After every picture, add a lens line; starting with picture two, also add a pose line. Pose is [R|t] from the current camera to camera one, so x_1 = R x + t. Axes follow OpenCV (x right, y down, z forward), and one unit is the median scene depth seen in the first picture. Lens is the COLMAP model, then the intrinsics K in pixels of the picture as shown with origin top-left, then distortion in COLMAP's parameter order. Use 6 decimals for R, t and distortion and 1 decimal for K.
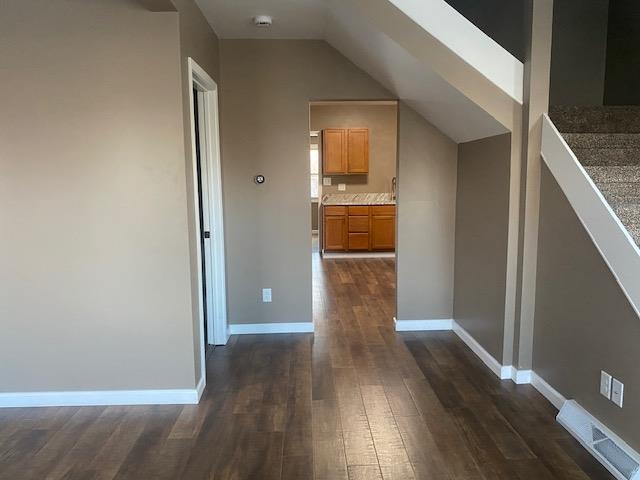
lens RADIAL K [[489.1, 0, 320.0], [0, 489.1, 240.0], [0, 0, 1]] dist [0.009100, 0.001626]
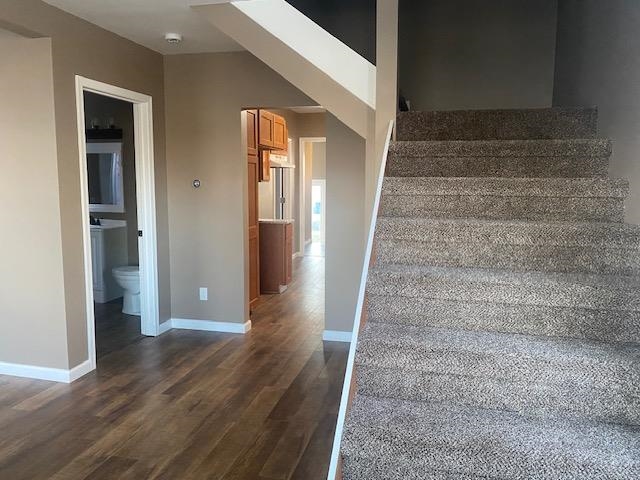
lens RADIAL K [[489.4, 0, 316.9], [0, 489.4, 233.1], [0, 0, 1]] dist [0.001494, 0.004911]
pose [[0.962930, 0.046199, -0.265767, 0.535880], [-0.052600, 0.998471, -0.017014, -0.016475], [0.264574, 0.030362, 0.963887, 0.060075]]
